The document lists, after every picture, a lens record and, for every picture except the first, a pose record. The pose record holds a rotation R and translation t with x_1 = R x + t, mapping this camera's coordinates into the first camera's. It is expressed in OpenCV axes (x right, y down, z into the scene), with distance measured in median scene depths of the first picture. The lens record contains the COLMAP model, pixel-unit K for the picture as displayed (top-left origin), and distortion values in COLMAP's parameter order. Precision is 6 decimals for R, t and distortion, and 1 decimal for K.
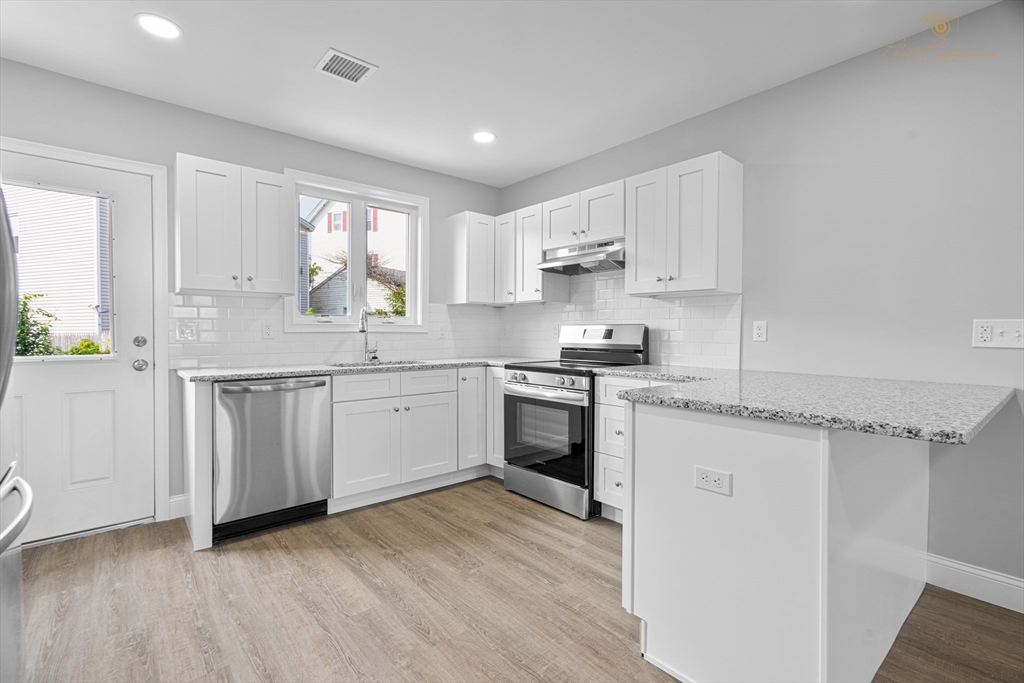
lens RADIAL K [[468.3, 0, 510.0], [0, 468.3, 335.6], [0, 0, 1]] dist [0.005009, 0.002027]
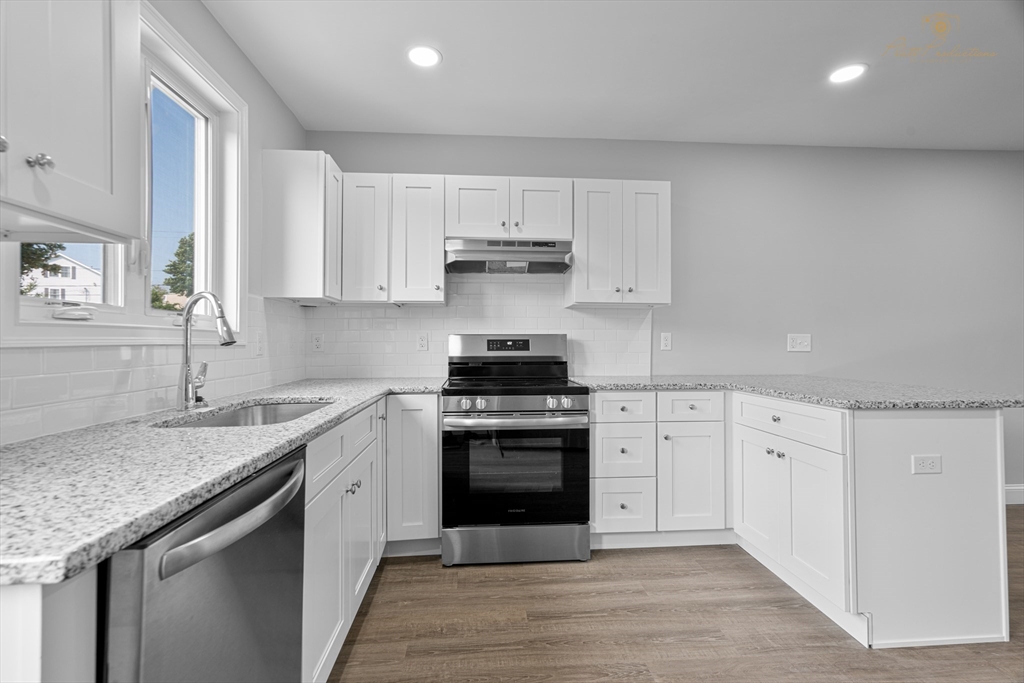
lens RADIAL K [[468.3, 0, 512.7], [0, 468.3, 335.9], [0, 0, 1]] dist [0.005009, 0.002027]
pose [[0.588514, 0.007364, 0.808454, -0.590722], [0.007629, 0.999863, -0.014662, -0.008617], [-0.808451, 0.014797, 0.588377, 0.561987]]
